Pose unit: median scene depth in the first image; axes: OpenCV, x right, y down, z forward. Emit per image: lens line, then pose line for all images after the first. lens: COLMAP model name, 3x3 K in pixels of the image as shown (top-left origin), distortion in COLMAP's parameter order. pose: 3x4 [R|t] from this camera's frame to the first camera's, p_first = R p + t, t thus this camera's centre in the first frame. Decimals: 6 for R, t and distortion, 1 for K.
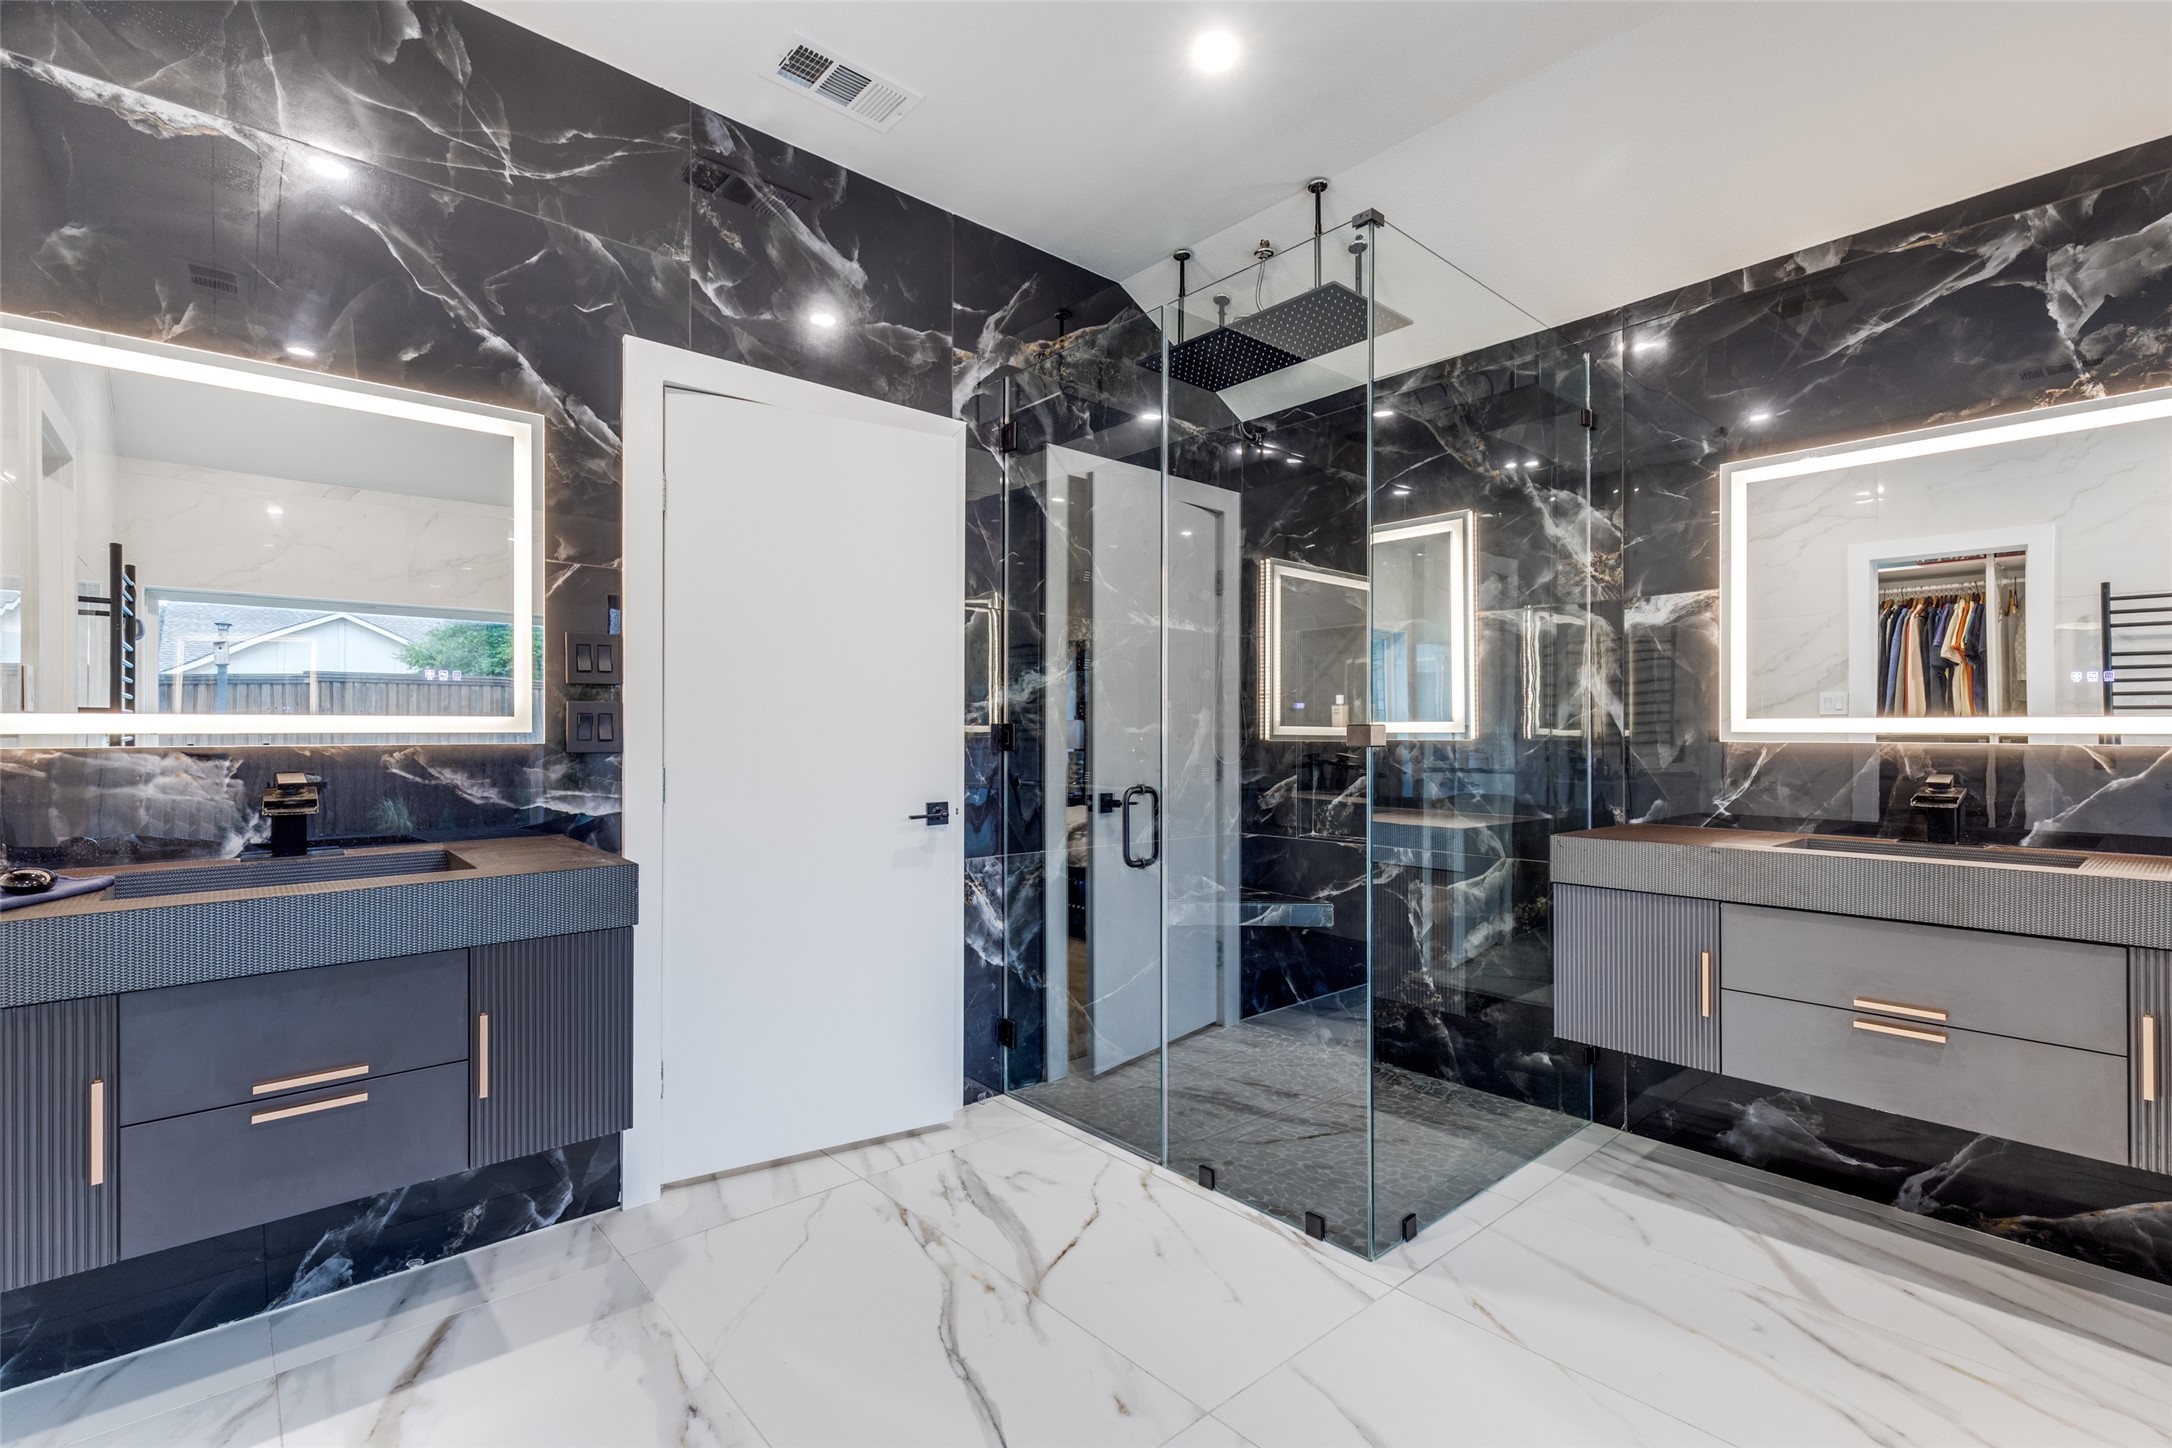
lens RADIAL K [[983.8, 0, 1083.6], [0, 983.8, 723.6], [0, 0, 1]] dist [0.009964, -0.002300]
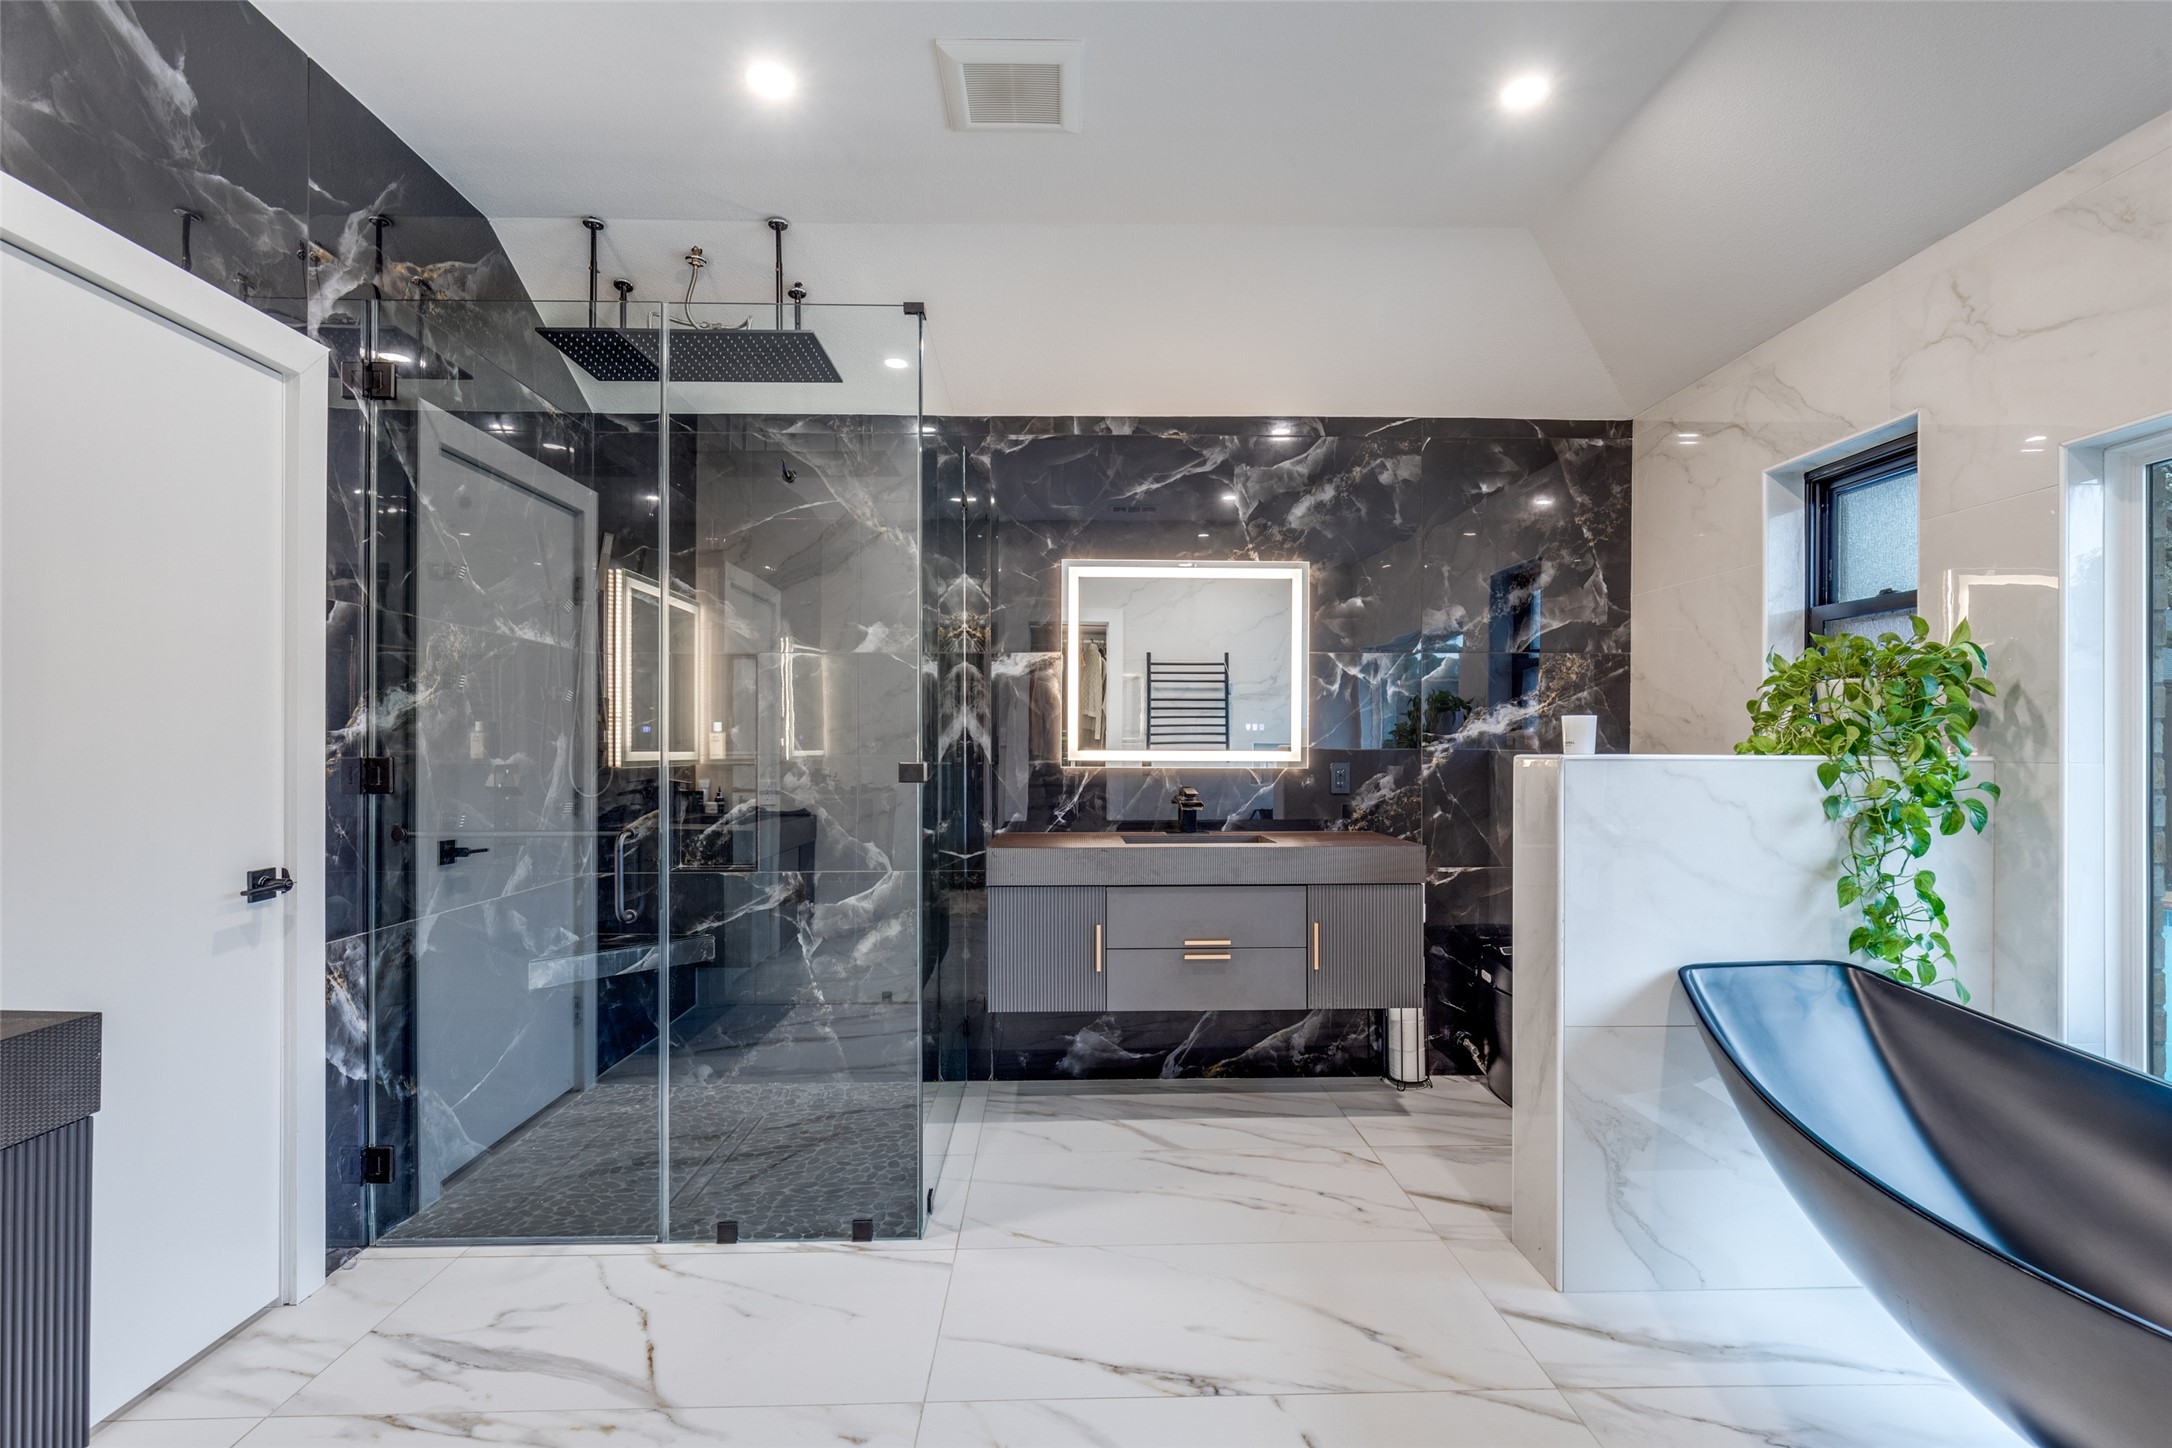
lens RADIAL K [[1028.3, 0, 1085.8], [0, 1028.3, 734.4], [0, 0, 1]] dist [0.000480, 0.000909]
pose [[0.642542, 0.005233, 0.766233, -0.366862], [-0.007920, 0.999969, -0.000188, -0.024410], [-0.766209, -0.005947, 0.642563, 0.078257]]
